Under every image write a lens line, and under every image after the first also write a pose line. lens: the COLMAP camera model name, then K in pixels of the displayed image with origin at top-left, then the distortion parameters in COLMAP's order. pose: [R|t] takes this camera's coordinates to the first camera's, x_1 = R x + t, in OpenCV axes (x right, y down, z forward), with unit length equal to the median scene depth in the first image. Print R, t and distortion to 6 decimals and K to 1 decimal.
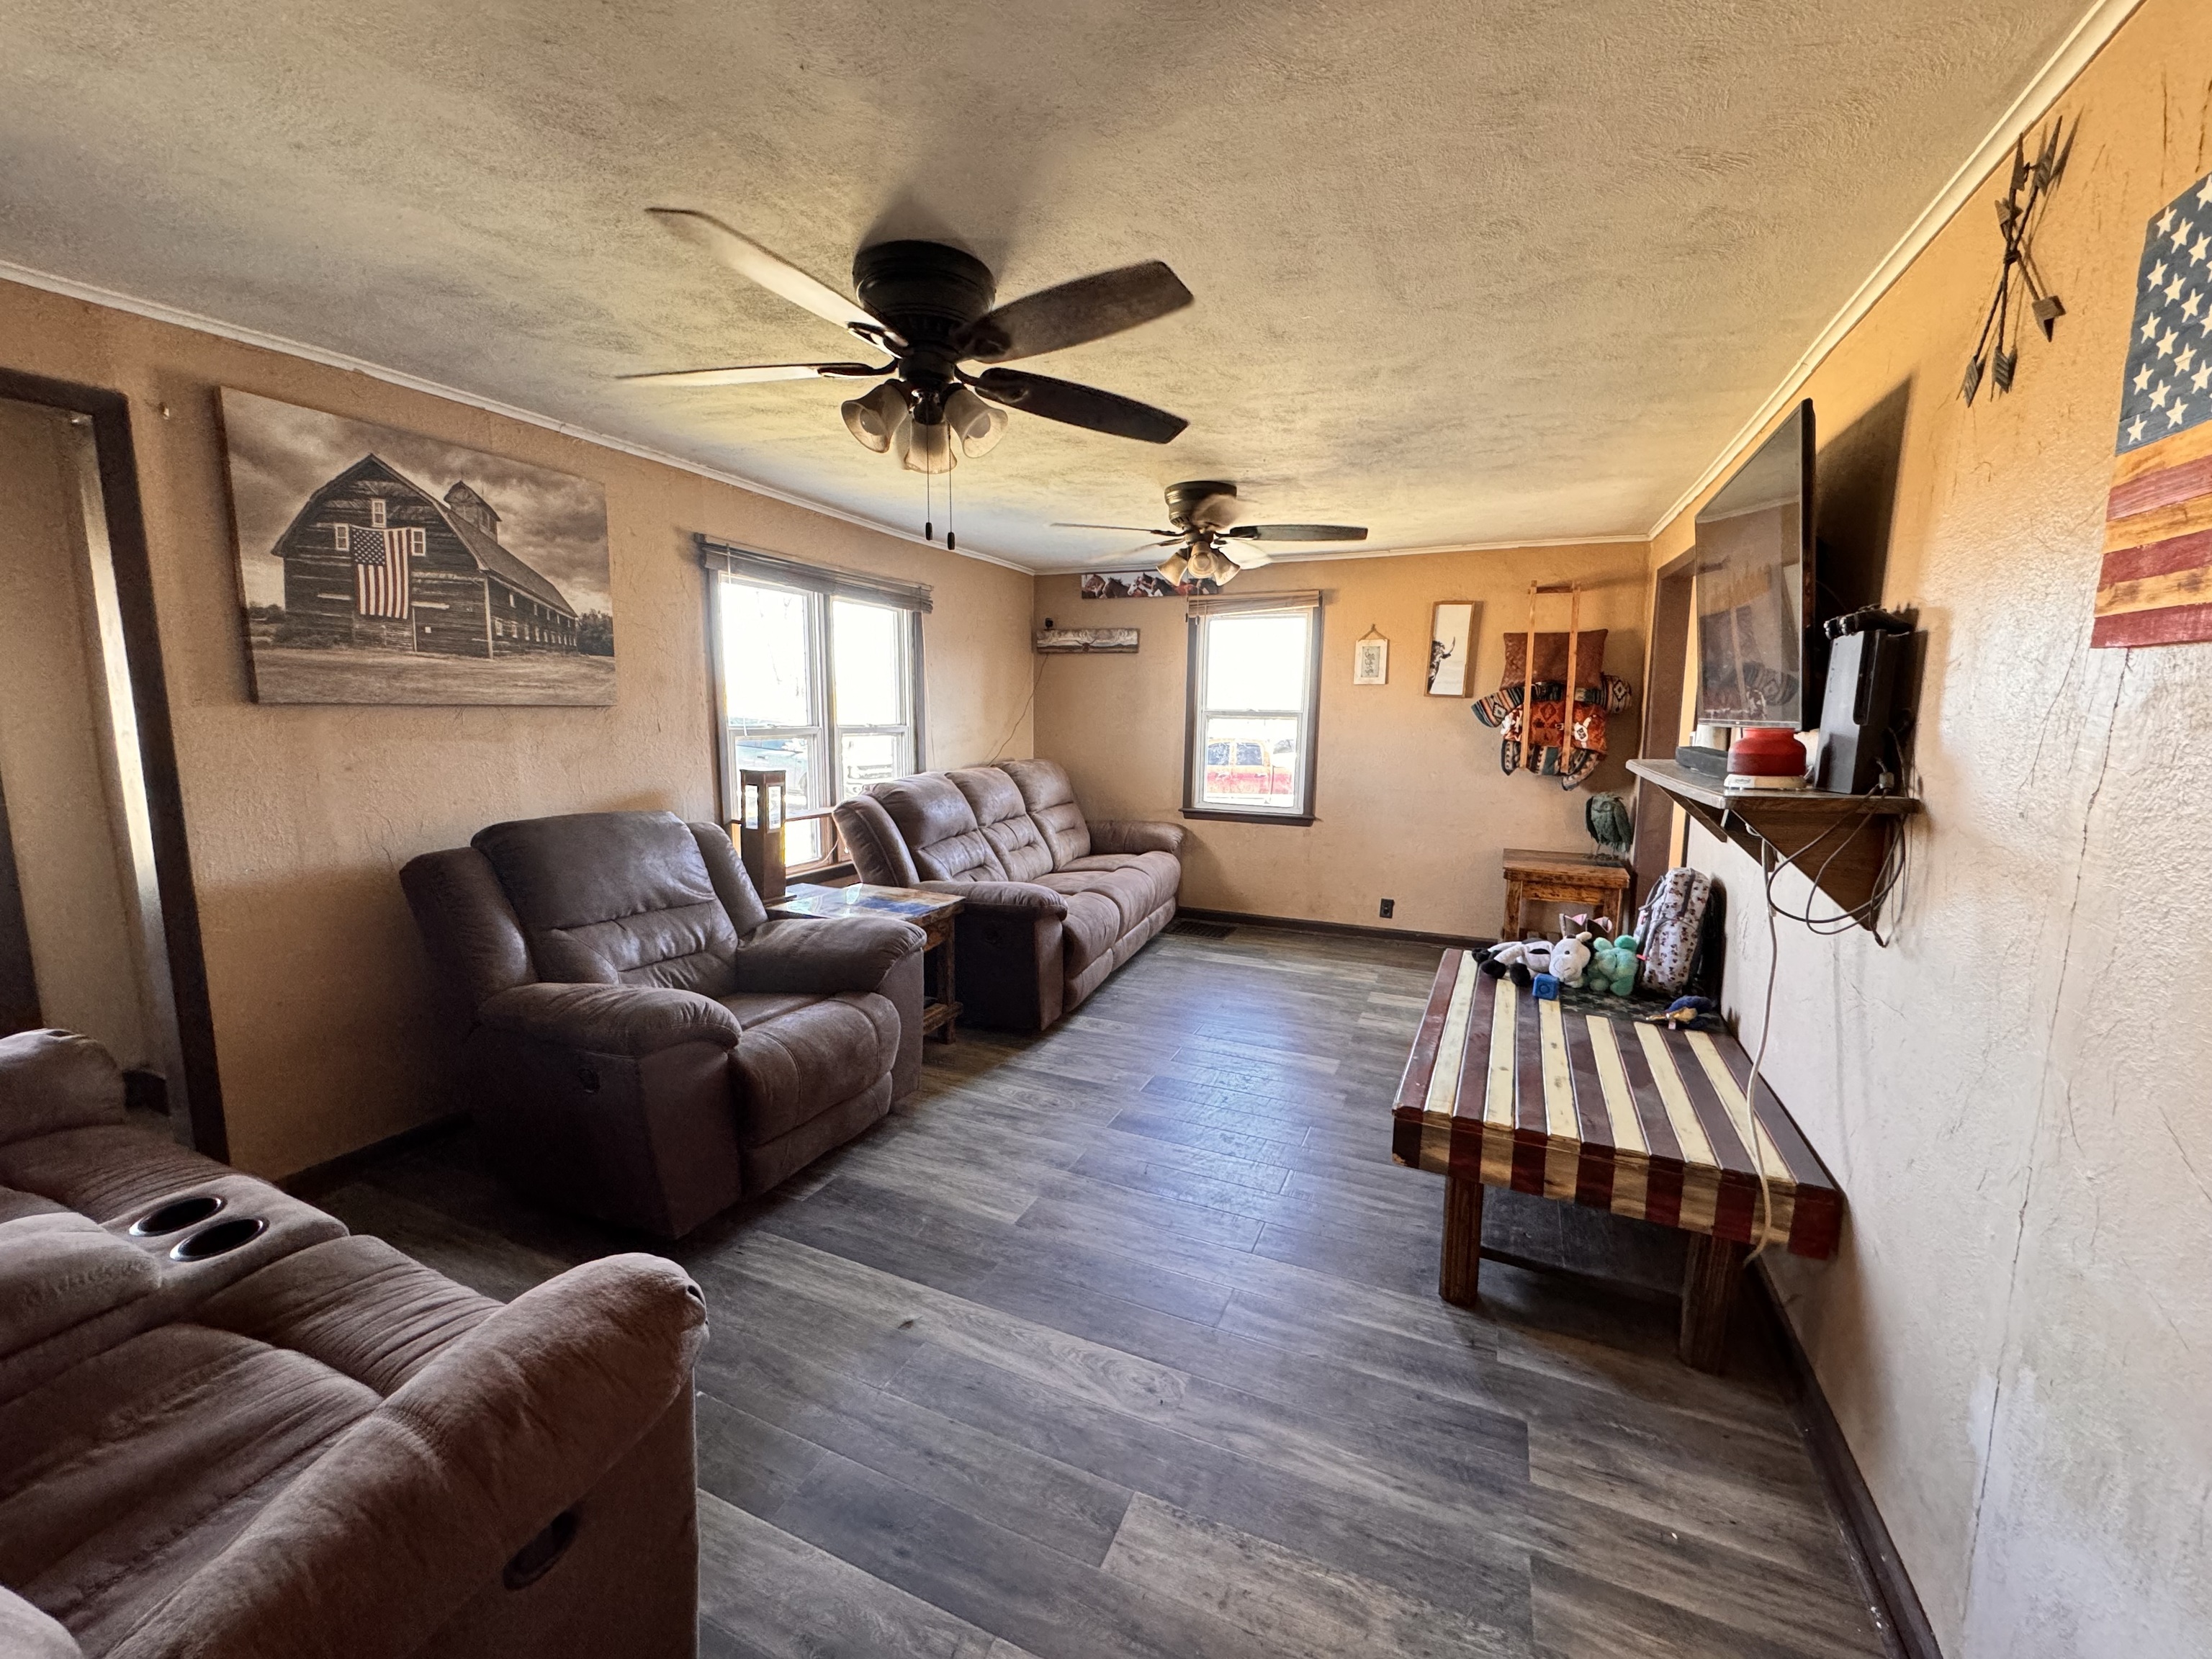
lens RADIAL K [[882.5, 0, 1103.1], [0, 882.5, 827.7], [0, 0, 1]] dist [-0.000996, -0.000164]
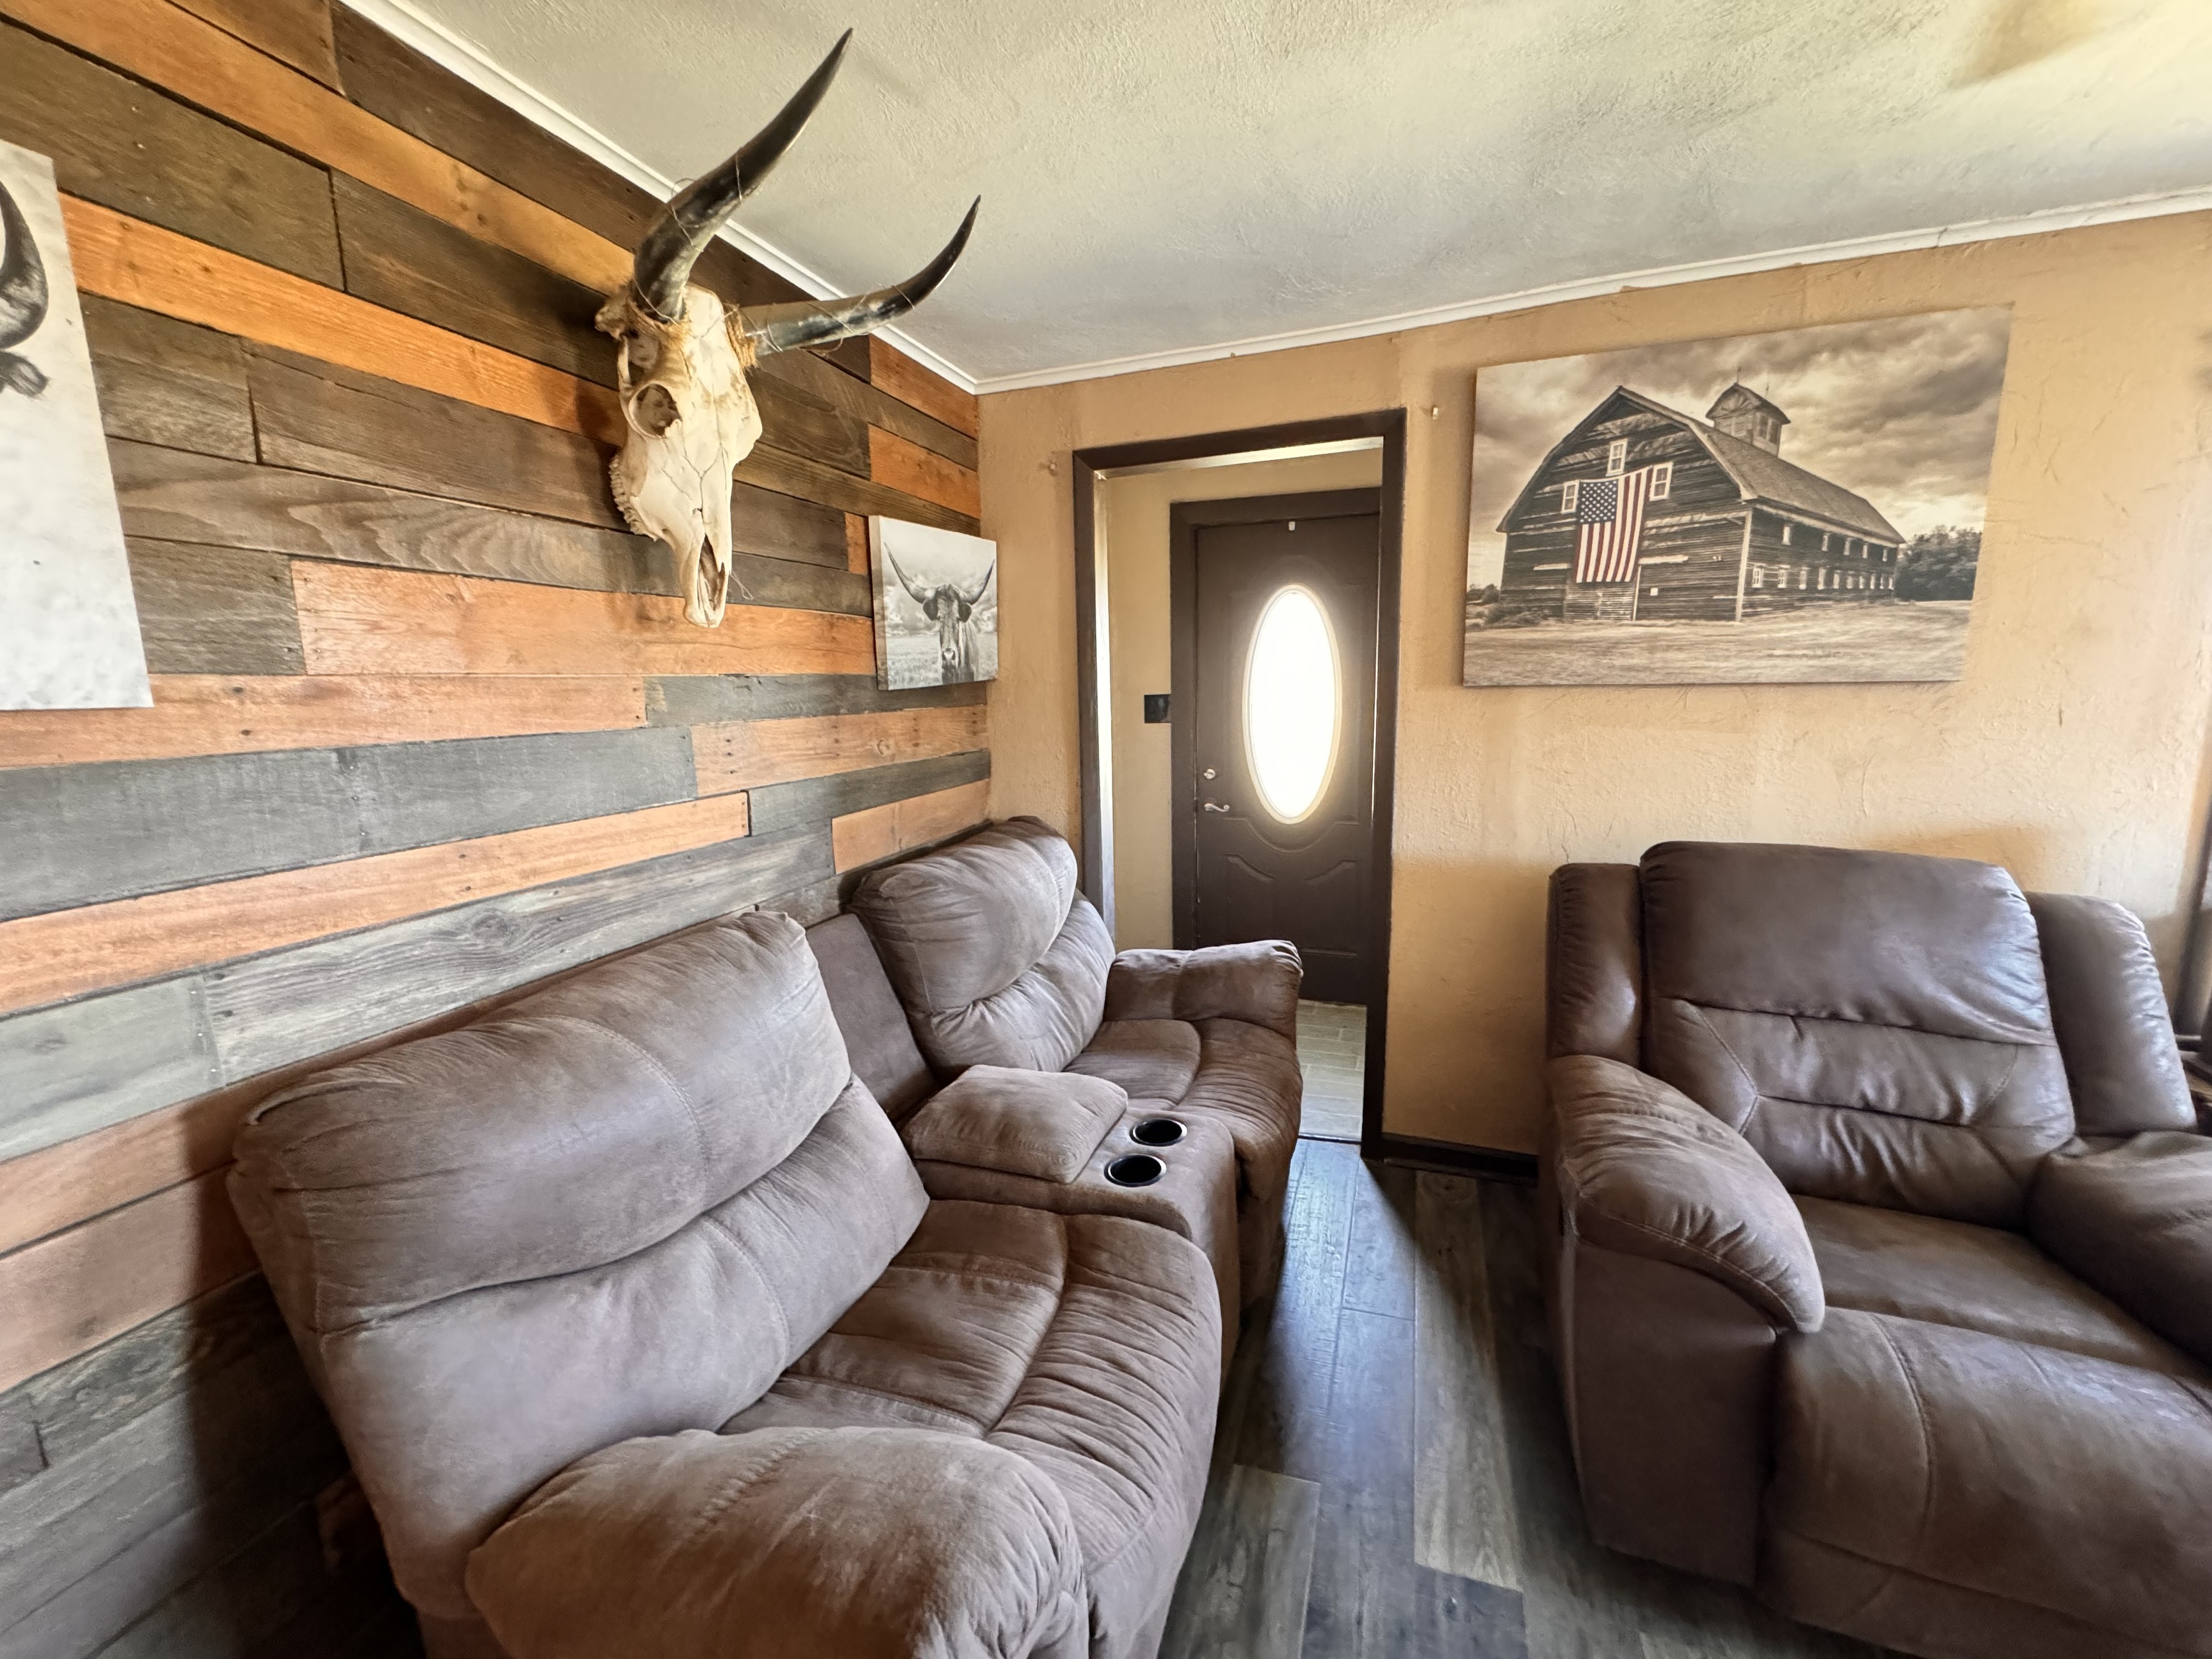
lens RADIAL K [[882.5, 0, 1103.1], [0, 882.5, 827.7], [0, 0, 1]] dist [-0.000996, -0.000164]
pose [[0.077749, 0.153720, -0.985051, 0.024753], [-0.117898, 0.982526, 0.144020, -0.069162], [0.989977, 0.104938, 0.094513, 0.449540]]
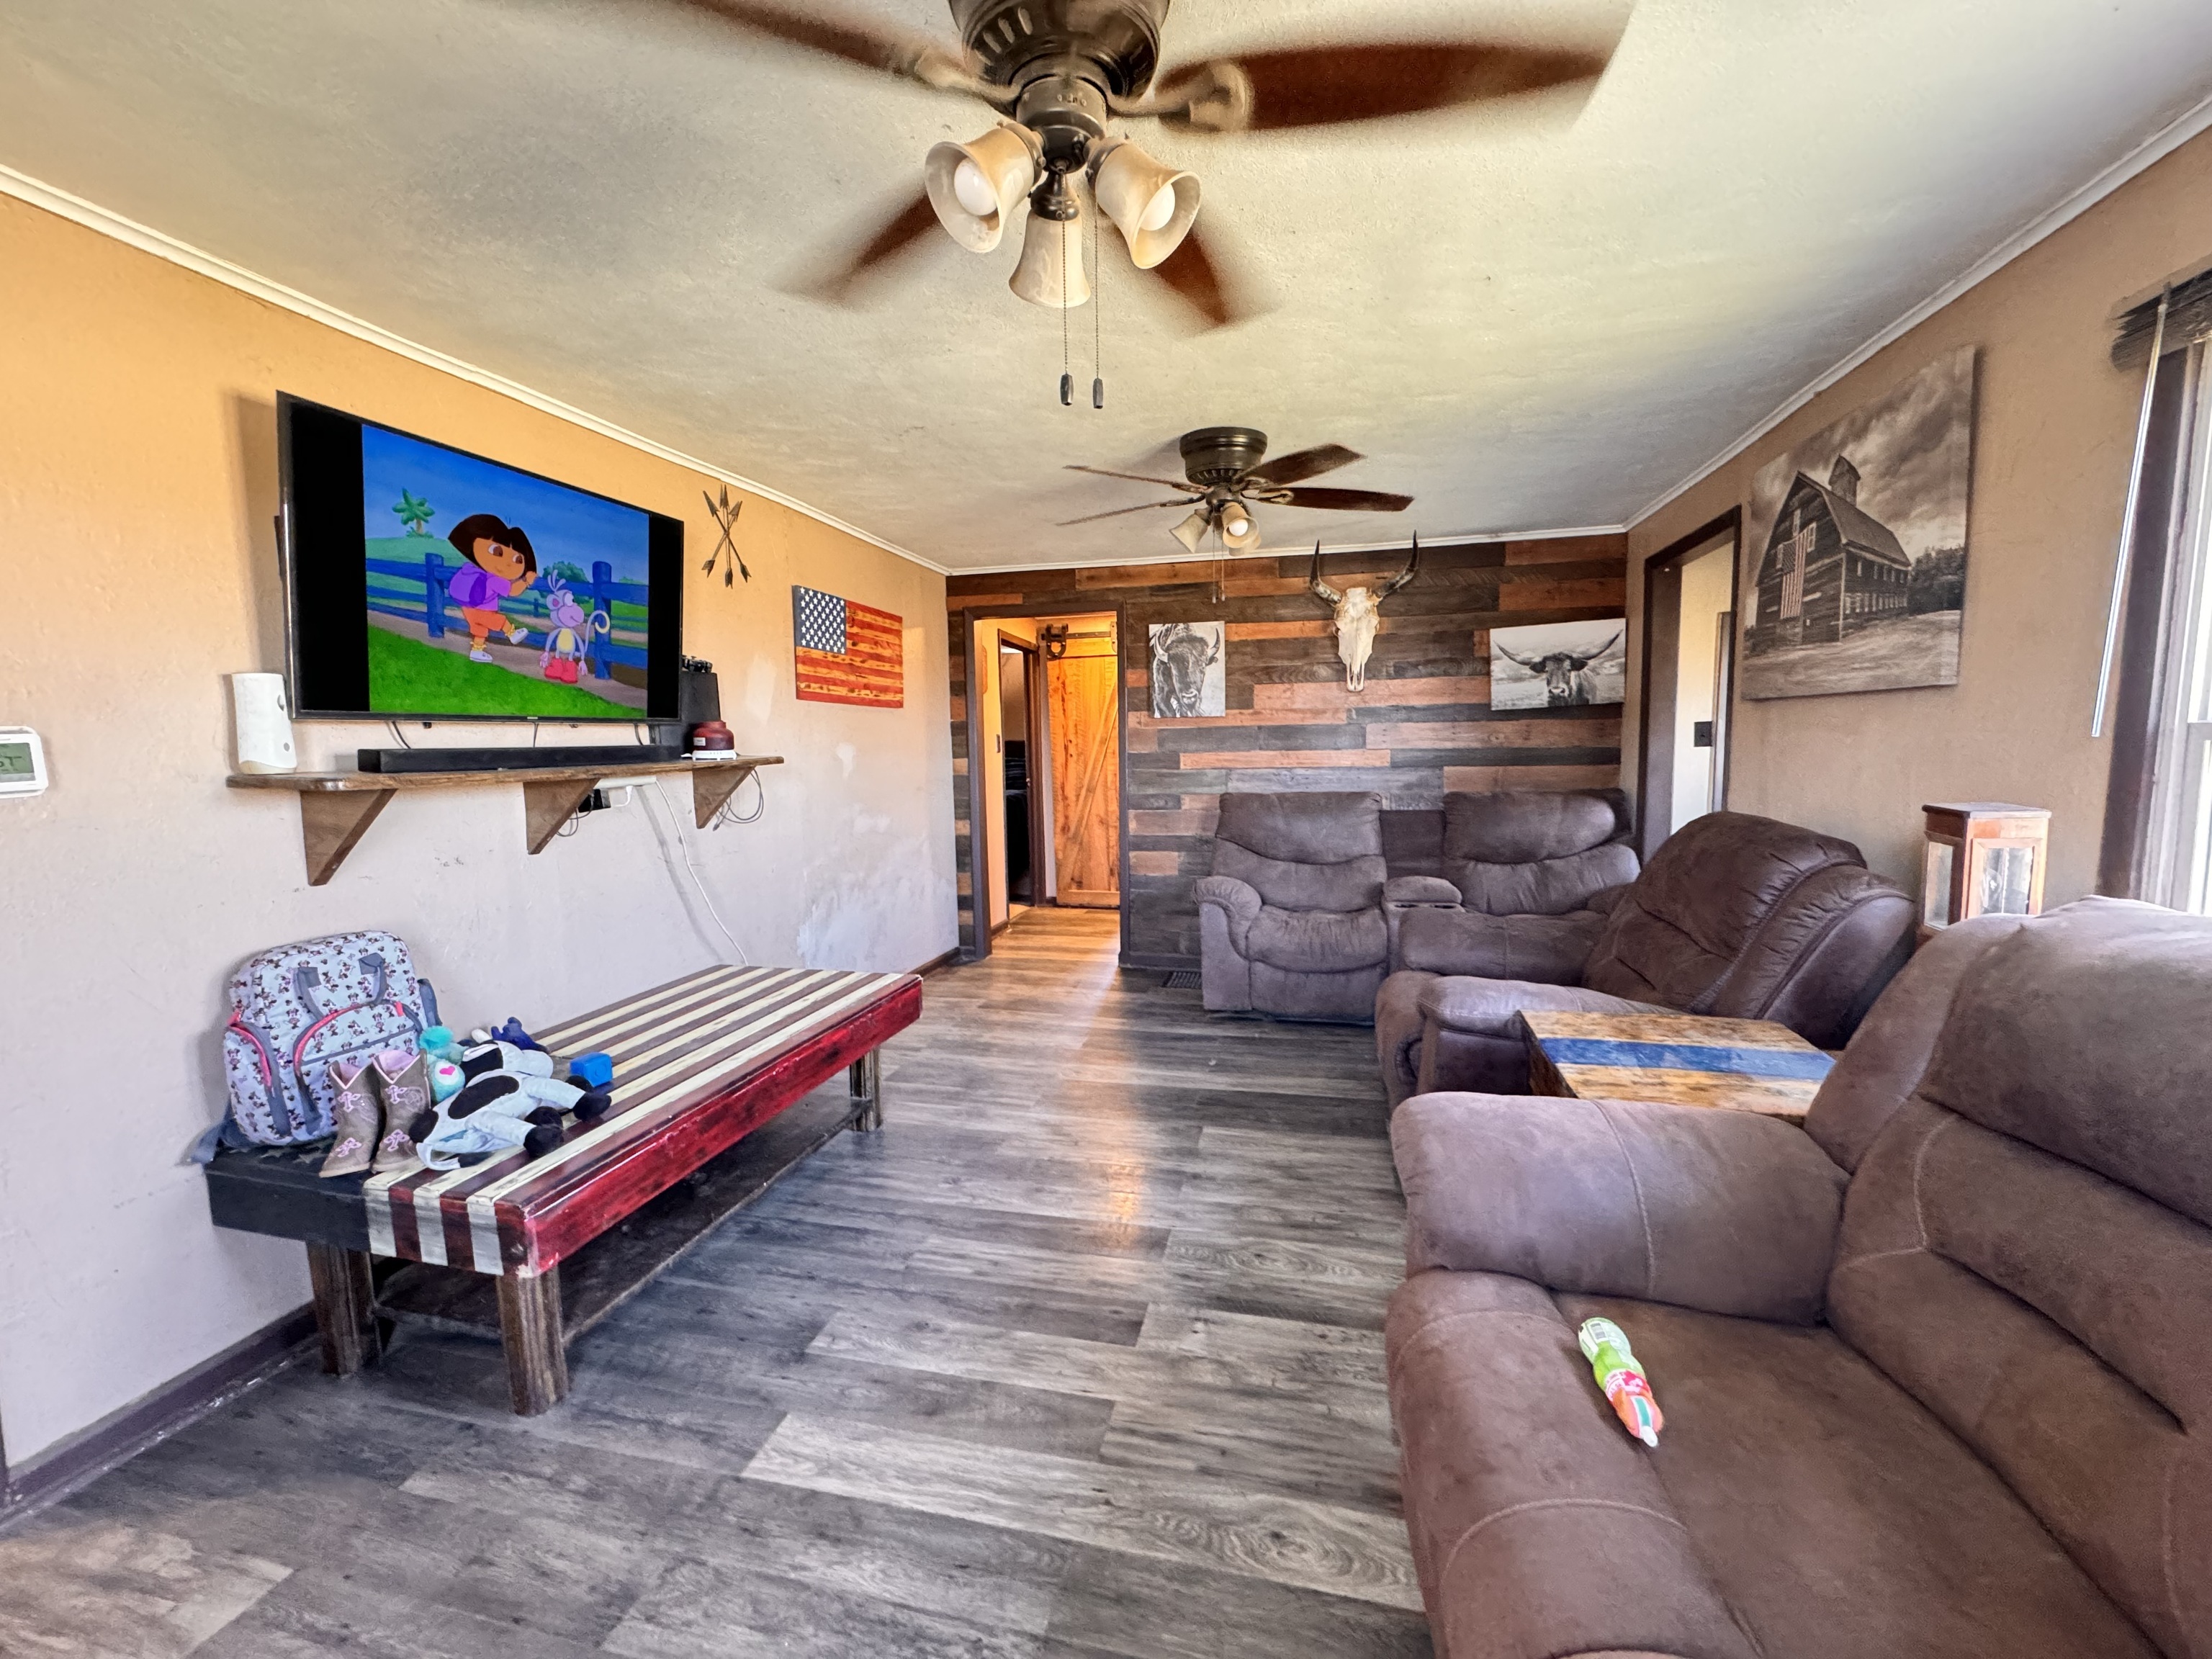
lens RADIAL K [[882.5, 0, 1103.1], [0, 882.5, 827.7], [0, 0, 1]] dist [-0.000996, -0.000164]
pose [[-0.985129, 0.024435, -0.170067, 0.217491], [-0.015646, 0.972964, 0.230425, -0.216865], [0.171100, 0.229659, -0.958114, 1.904107]]
